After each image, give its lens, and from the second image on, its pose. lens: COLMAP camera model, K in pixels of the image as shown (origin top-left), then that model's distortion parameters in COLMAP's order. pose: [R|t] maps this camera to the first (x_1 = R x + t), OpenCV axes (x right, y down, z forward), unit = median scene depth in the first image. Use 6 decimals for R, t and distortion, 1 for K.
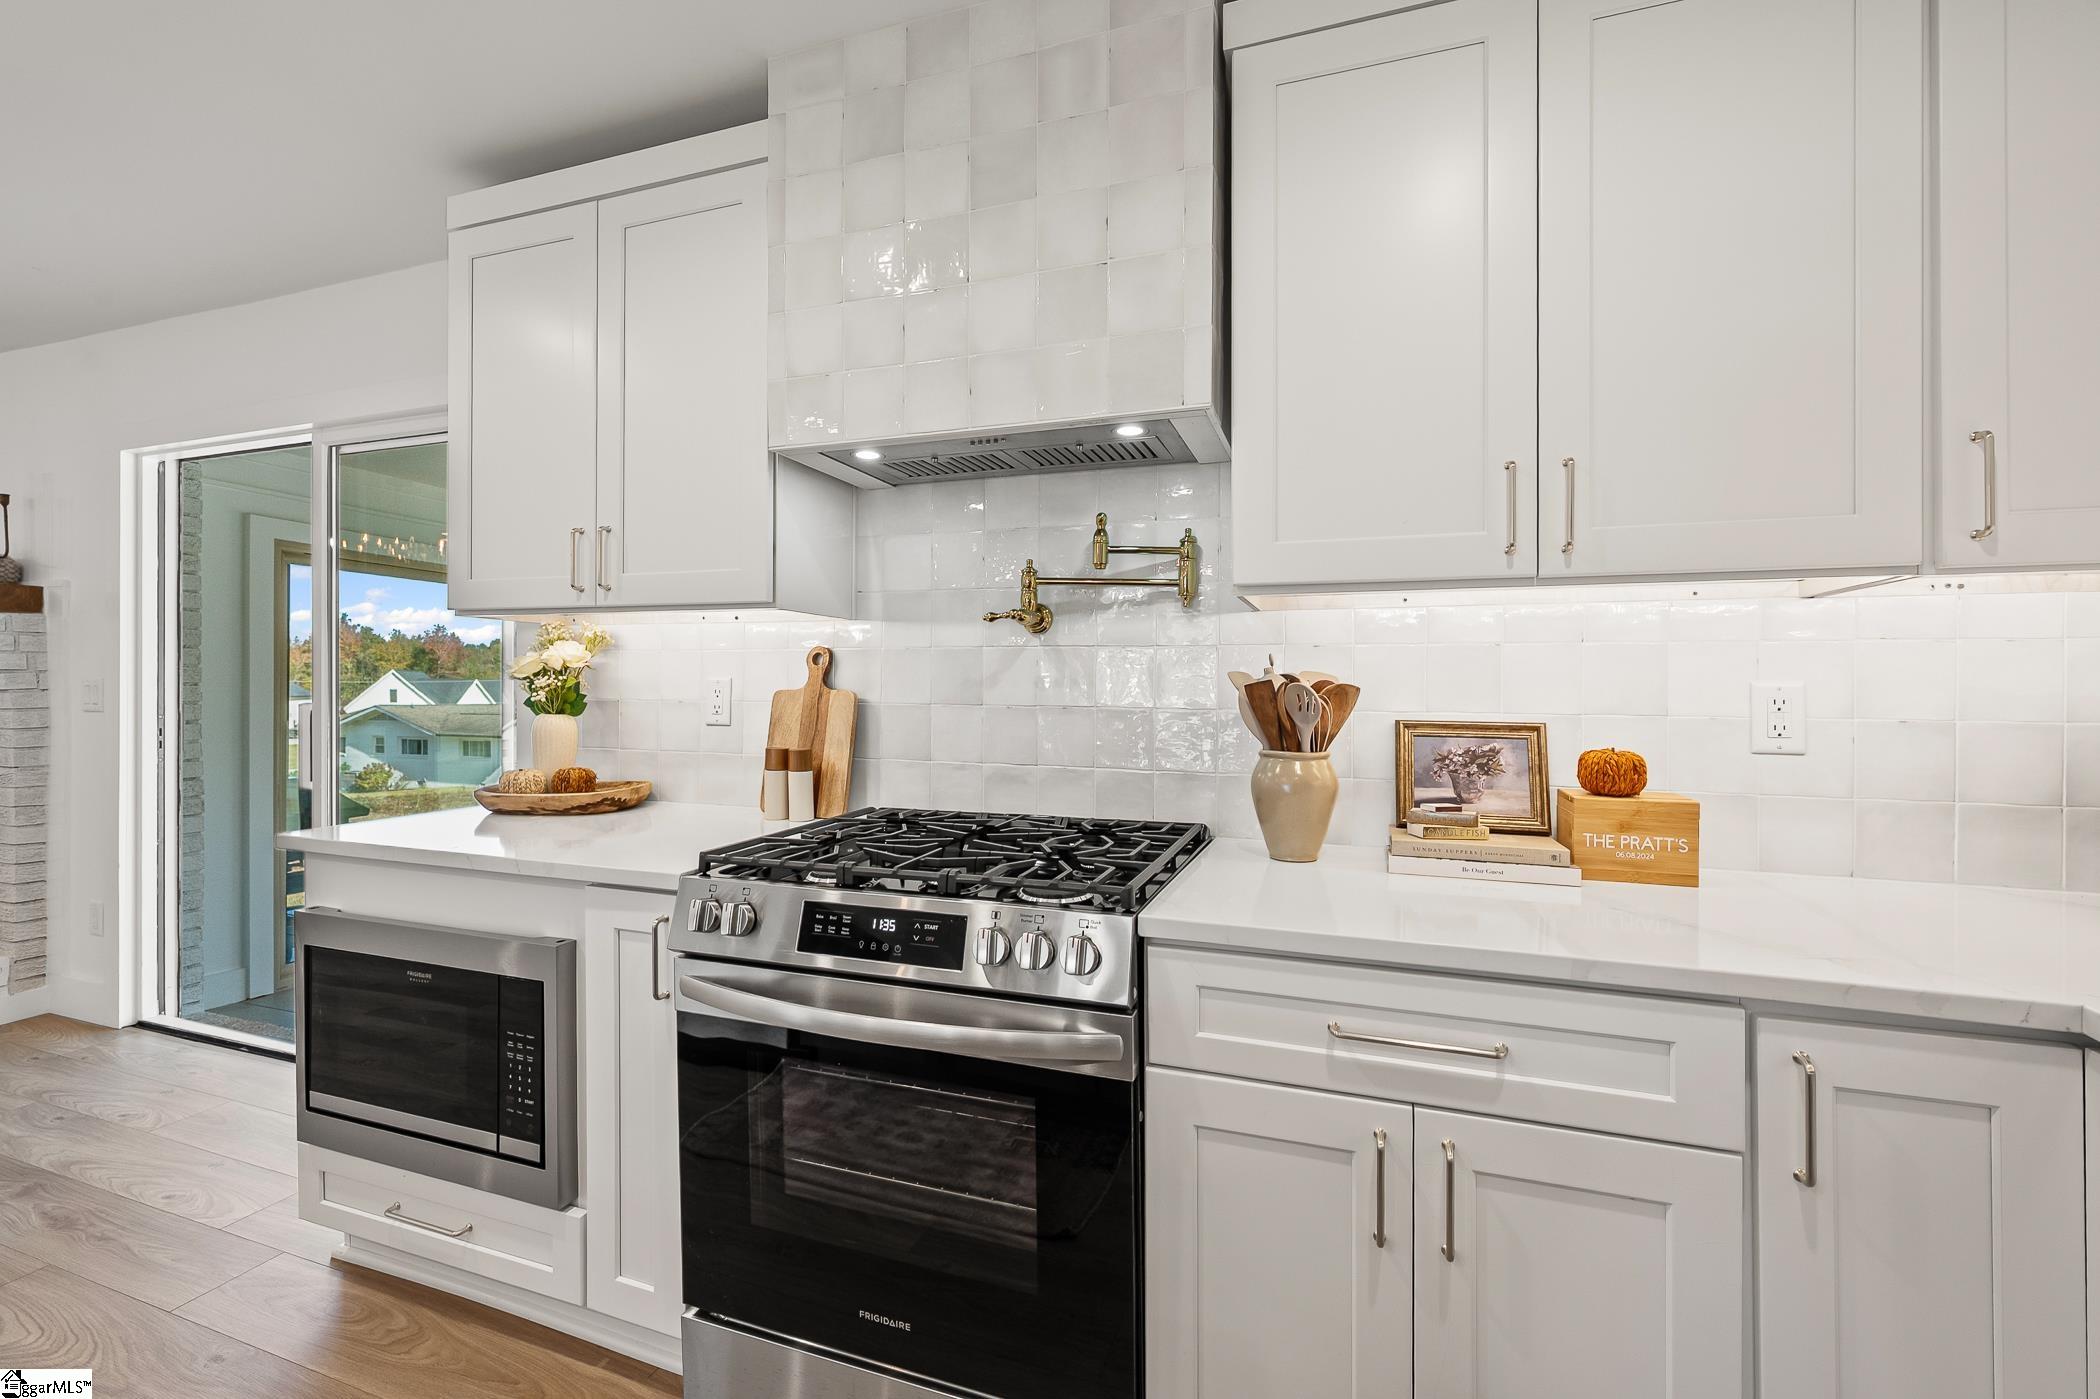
lens RADIAL K [[892.2, 0, 1052.6], [0, 892.2, 688.8], [0, 0, 1]] dist [0.001907, 0.000636]
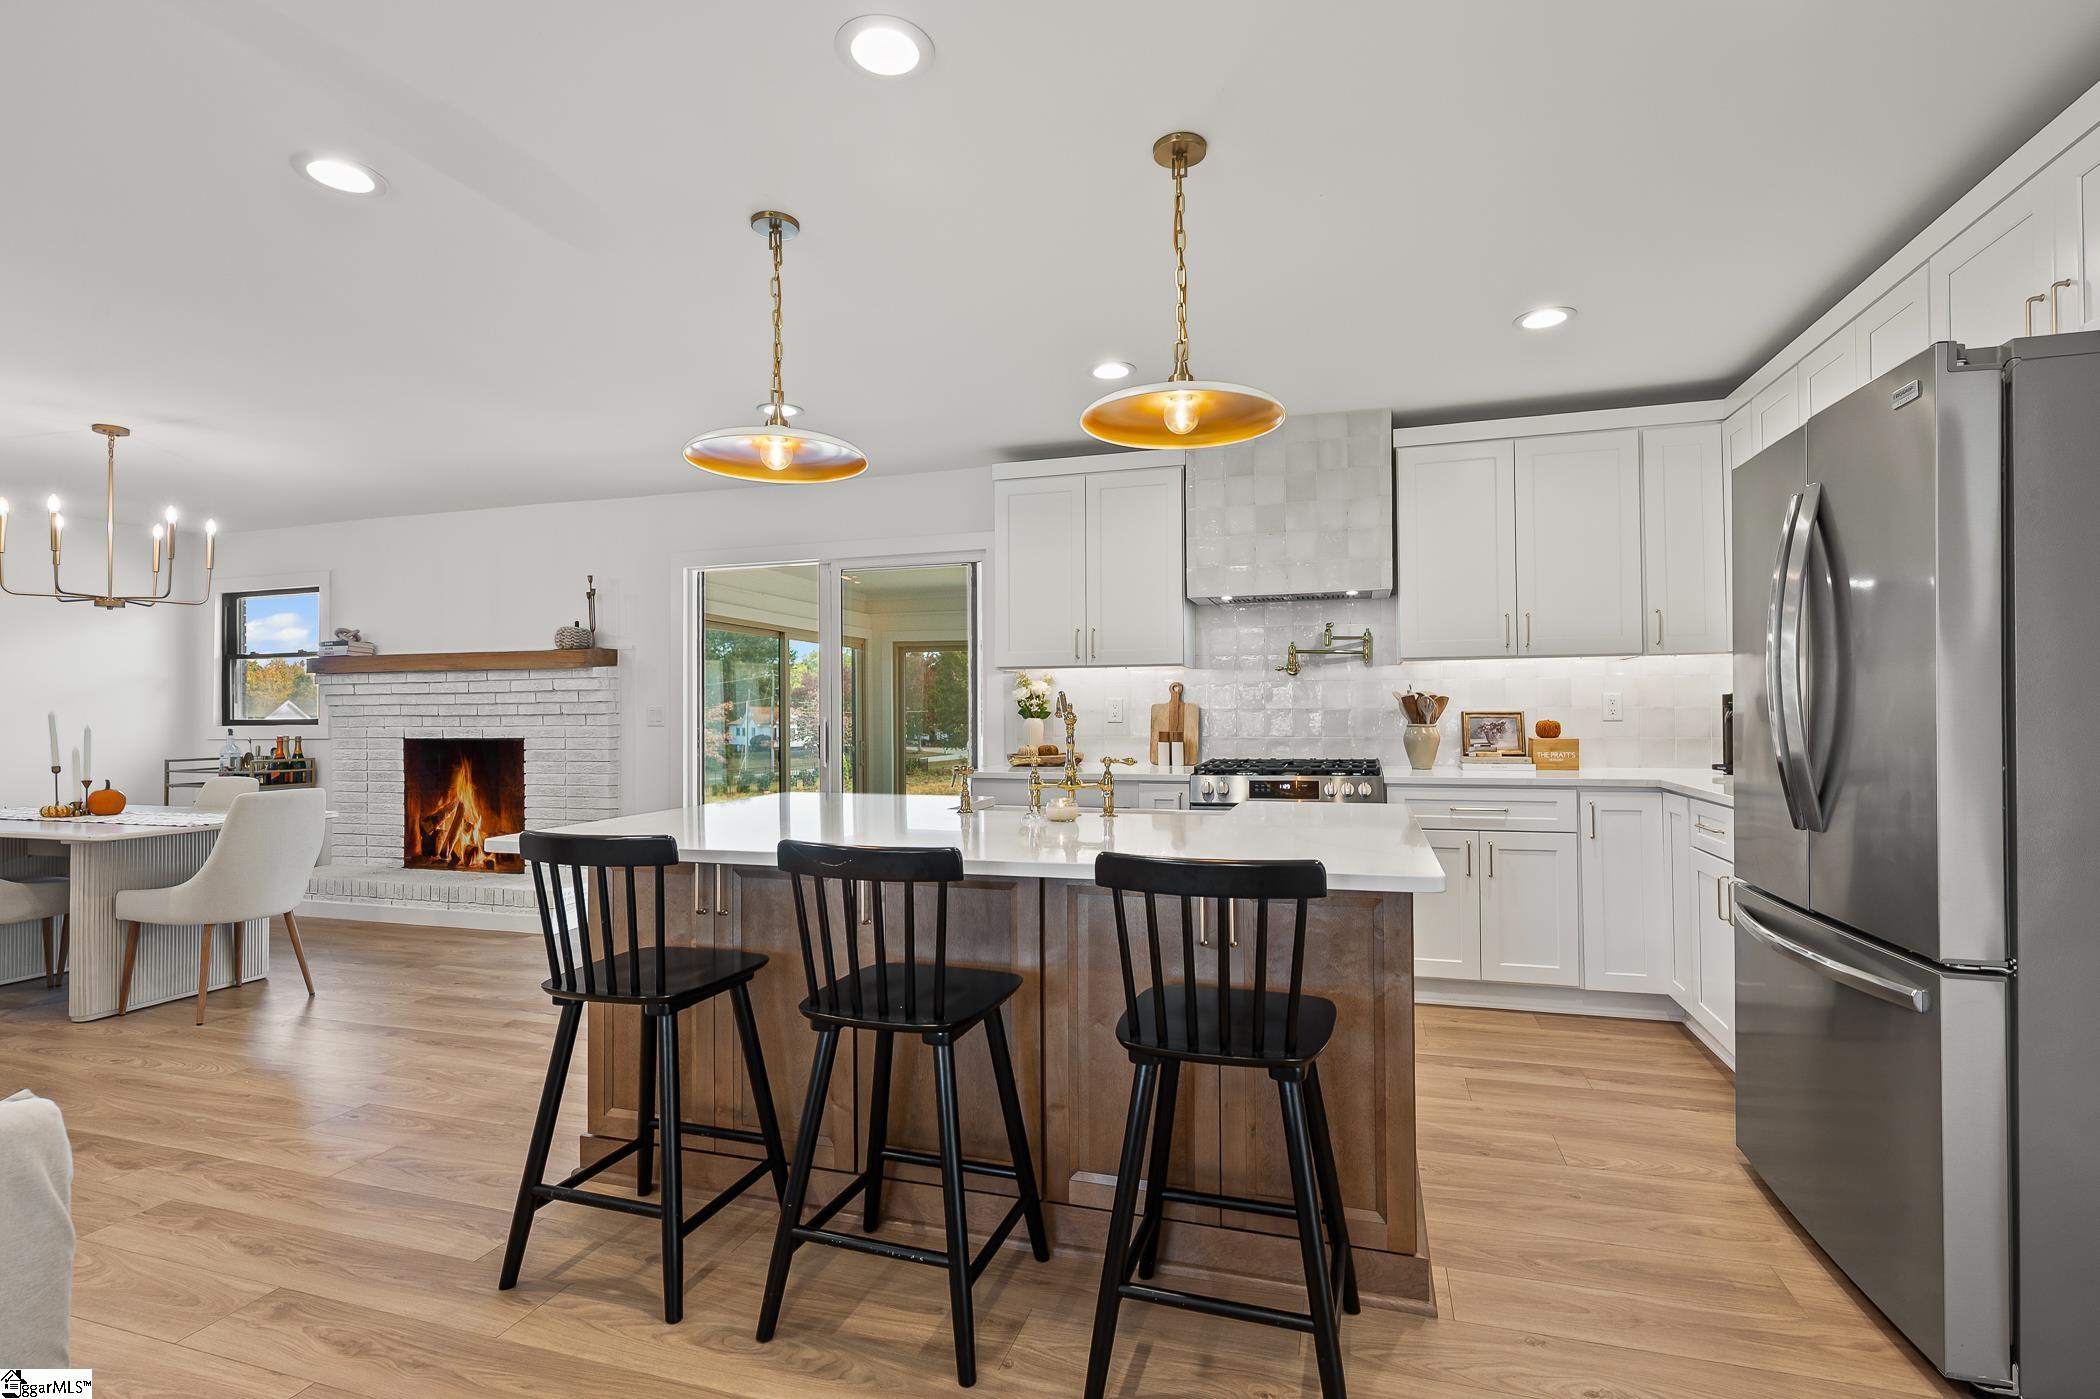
lens RADIAL K [[984.3, 0, 1050.0], [0, 984.3, 711.3], [0, 0, 1]] dist [-0.000177, -0.000126]
pose [[0.999473, -0.015728, 0.028397, -0.803513], [0.015676, 0.999875, 0.002036, 0.013107], [-0.028425, -0.001590, 0.999595, -1.624630]]
